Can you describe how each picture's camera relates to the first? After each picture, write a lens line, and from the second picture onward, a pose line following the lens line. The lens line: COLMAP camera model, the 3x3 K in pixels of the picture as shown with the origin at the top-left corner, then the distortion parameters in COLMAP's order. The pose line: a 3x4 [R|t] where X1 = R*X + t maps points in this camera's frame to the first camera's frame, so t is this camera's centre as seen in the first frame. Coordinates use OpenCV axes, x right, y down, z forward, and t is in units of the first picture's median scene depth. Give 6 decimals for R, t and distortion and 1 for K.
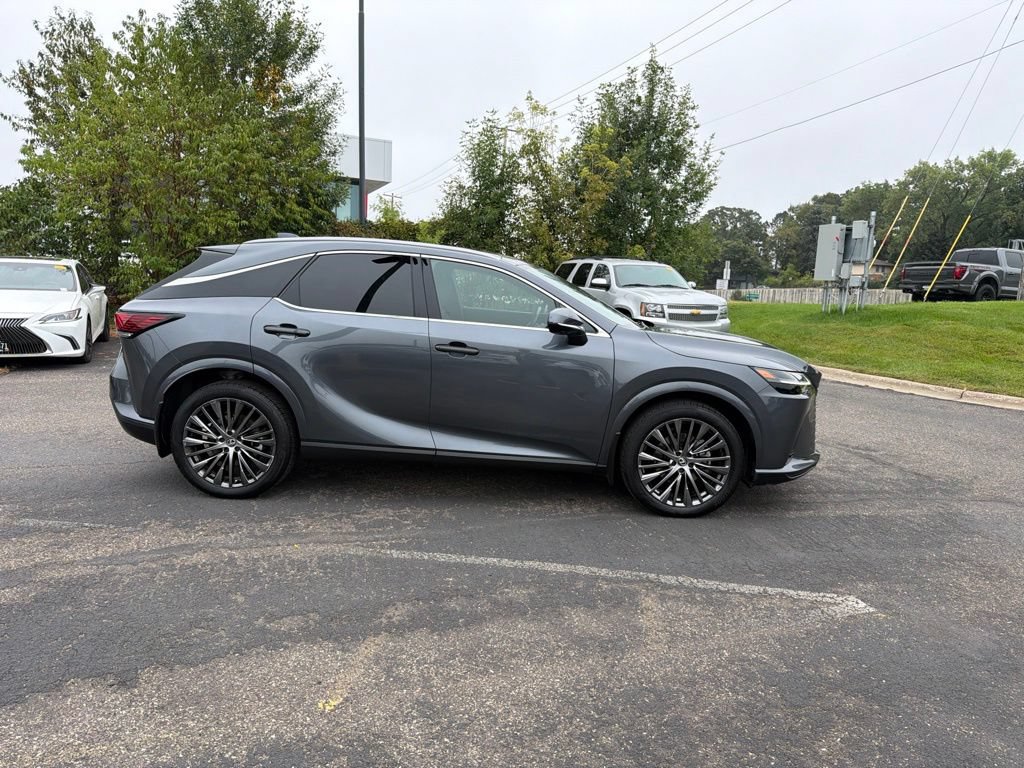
lens RADIAL K [[717.0, 0, 512.1], [0, 717.0, 390.2], [0, 0, 1]] dist [0.045447, -0.057806]
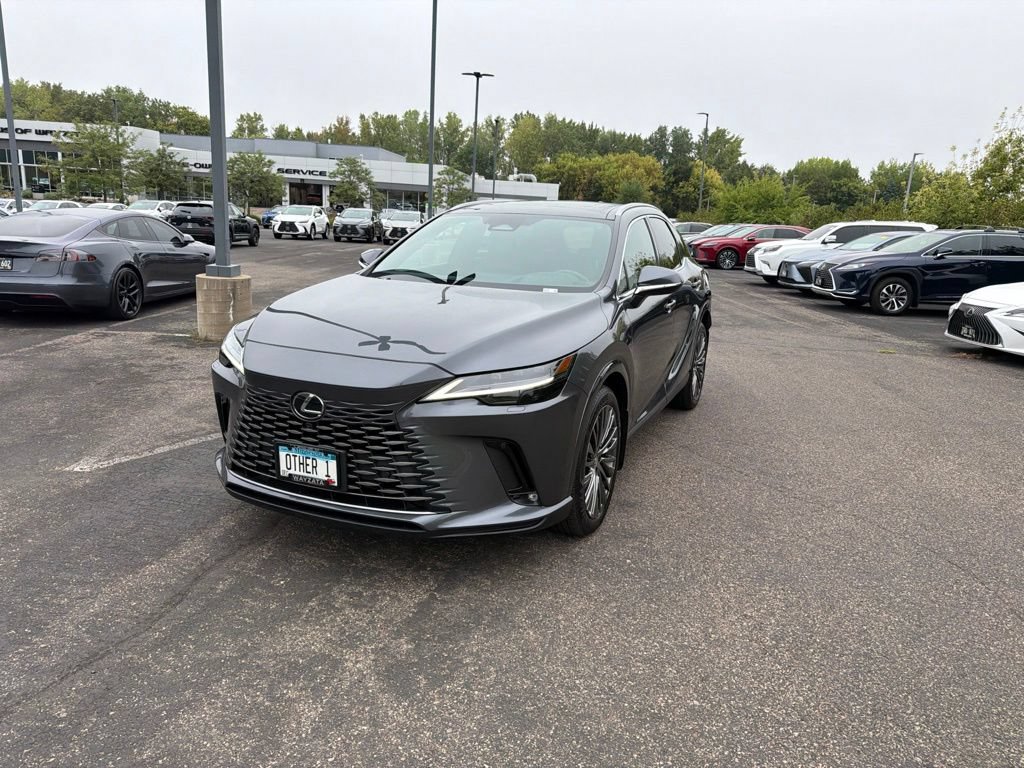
lens RADIAL K [[719.4, 0, 513.8], [0, 719.4, 385.5], [0, 0, 1]] dist [0.038405, -0.048909]
pose [[-0.387161, 0.155547, -0.908797, 0.905392], [-0.202473, 0.947264, 0.248387, -0.207361], [0.899506, 0.280172, -0.335249, 1.429154]]
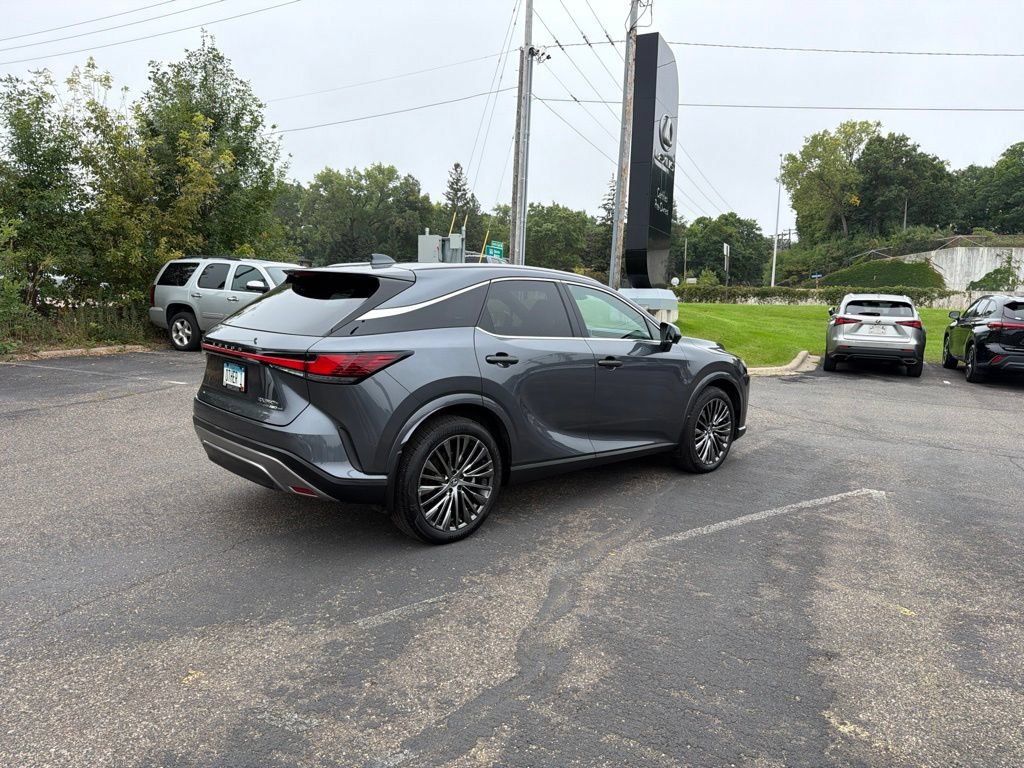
lens RADIAL K [[717.0, 0, 512.1], [0, 717.0, 390.2], [0, 0, 1]] dist [0.045447, -0.057806]
pose [[0.715076, -0.110020, 0.690335, -0.887060], [0.103087, 0.993337, 0.051529, -0.079729], [-0.691404, 0.034317, 0.721652, 0.249413]]
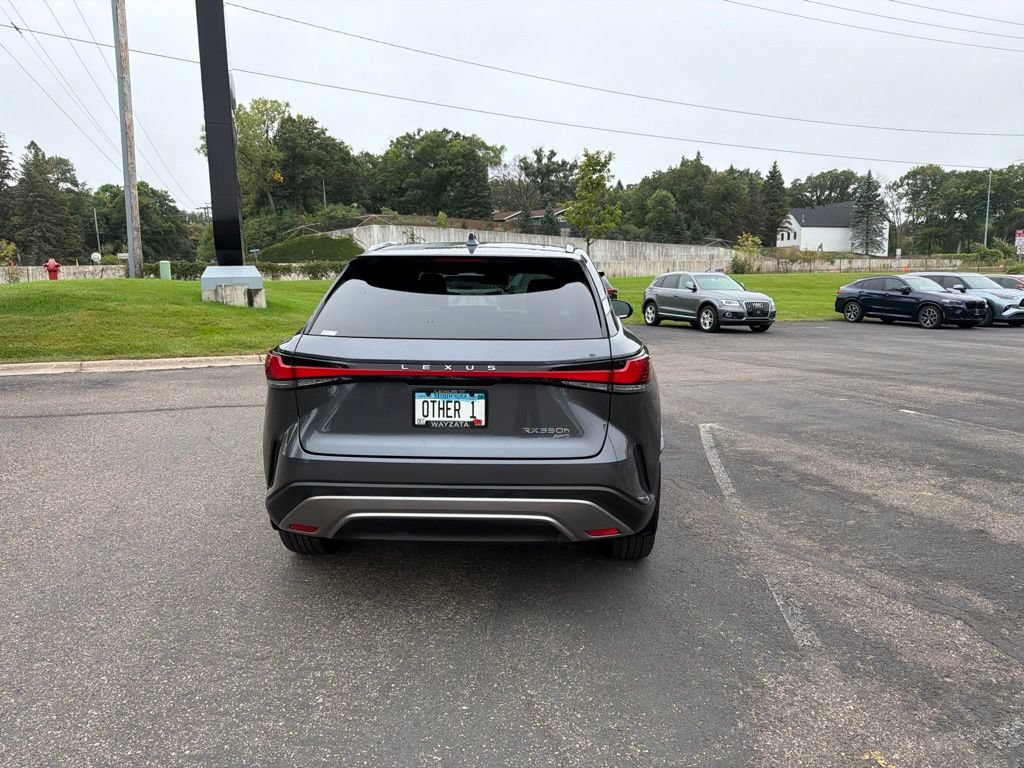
lens RADIAL K [[719.4, 0, 513.8], [0, 719.4, 385.5], [0, 0, 1]] dist [0.038405, -0.048909]
pose [[0.027393, -0.189059, 0.981584, -1.110878], [0.157041, 0.970573, 0.182555, -0.204048], [-0.987212, 0.149148, 0.056277, 0.996748]]
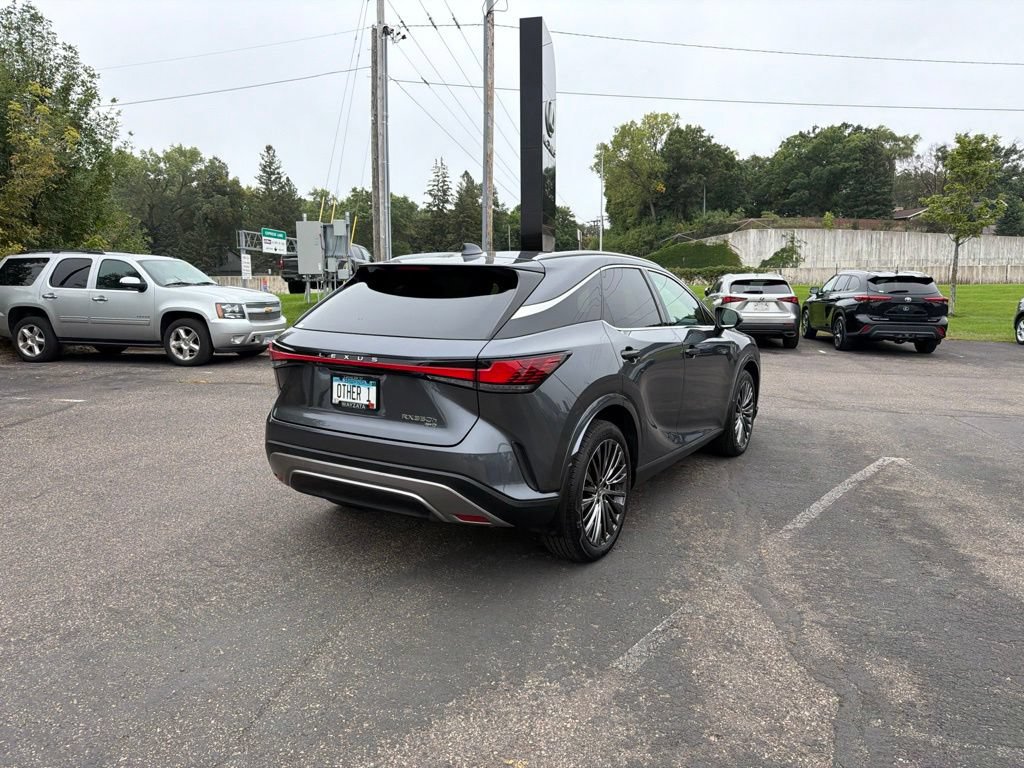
lens RADIAL K [[719.0, 0, 513.8], [0, 719.0, 382.8], [0, 0, 1]] dist [0.039803, -0.052499]
pose [[0.520098, -0.155135, 0.839899, -1.046975], [0.148106, 0.984850, 0.090195, -0.135358], [-0.841167, 0.077483, 0.535195, 0.571021]]
